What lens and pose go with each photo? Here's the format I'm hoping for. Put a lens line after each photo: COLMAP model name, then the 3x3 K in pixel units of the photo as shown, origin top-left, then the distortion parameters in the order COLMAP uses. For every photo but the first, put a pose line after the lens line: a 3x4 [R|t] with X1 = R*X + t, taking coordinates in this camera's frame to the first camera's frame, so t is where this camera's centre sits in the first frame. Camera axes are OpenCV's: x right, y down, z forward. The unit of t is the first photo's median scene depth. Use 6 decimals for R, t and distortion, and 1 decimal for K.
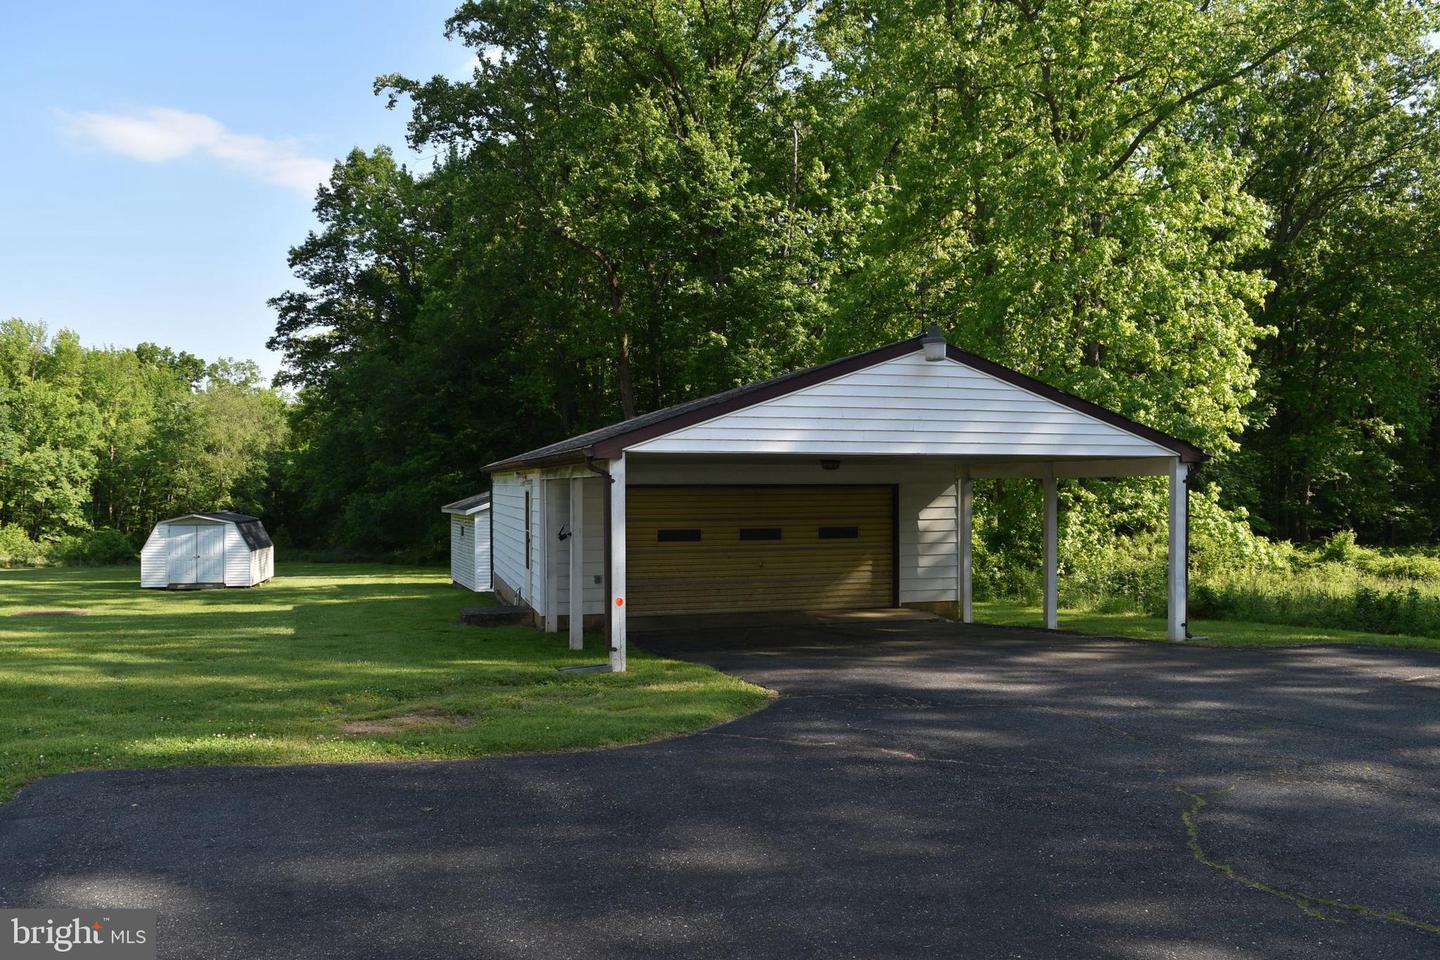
lens RADIAL K [[1135.5, 0, 718.6], [0, 1135.5, 479.4], [0, 0, 1]] dist [-0.087618, 0.016531]
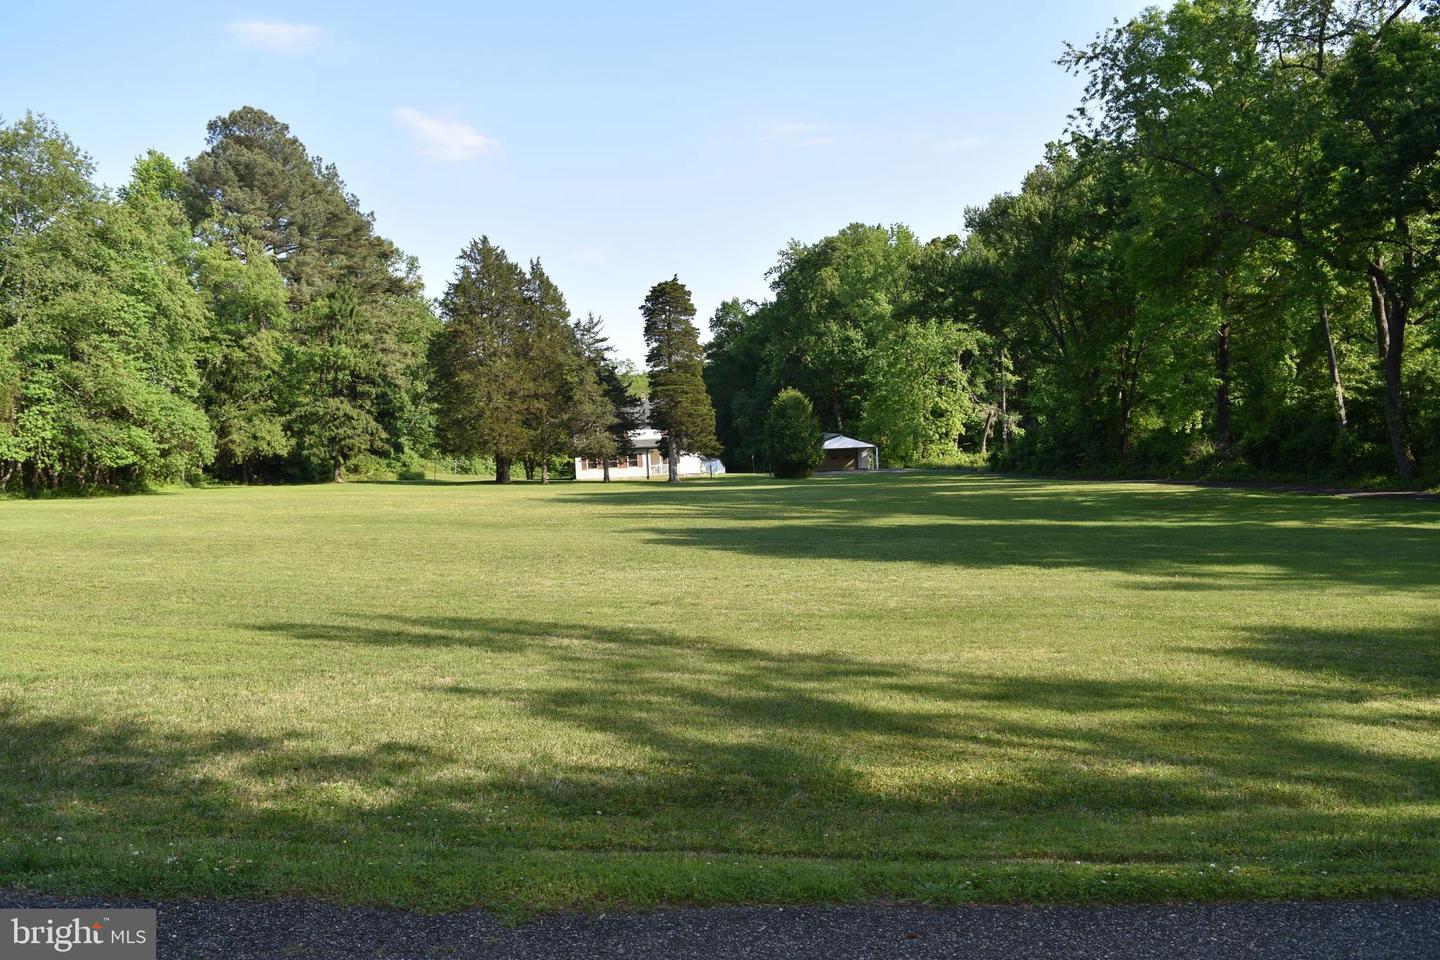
lens RADIAL K [[1135.5, 0, 718.6], [0, 1135.5, 479.4], [0, 0, 1]] dist [-0.087618, 0.016531]
pose [[0.968817, -0.034183, -0.245406, 0.139389], [0.050810, 0.996798, 0.061744, -0.037133], [0.242510, -0.072288, 0.967452, -0.781378]]
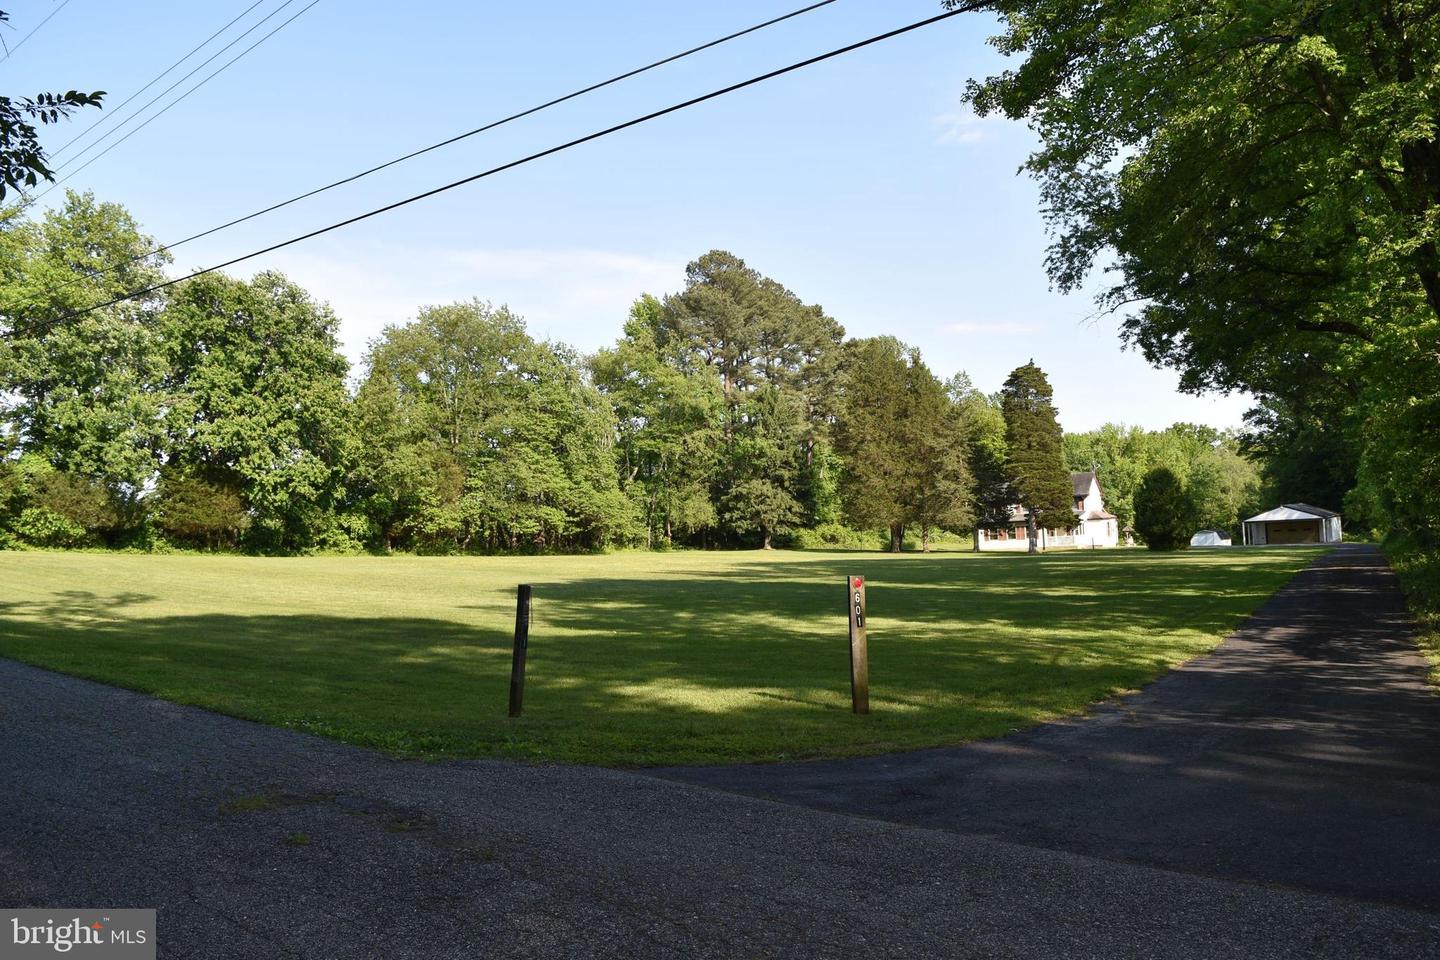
lens RADIAL K [[1125.4, 0, 718.5], [0, 1125.4, 525.7], [0, 0, 1]] dist [-0.009128, -0.000568]
pose [[0.641160, -0.036342, -0.766546, 0.385026], [0.060003, 0.998194, 0.002864, -0.026129], [0.765058, -0.047831, 0.642183, -0.738924]]
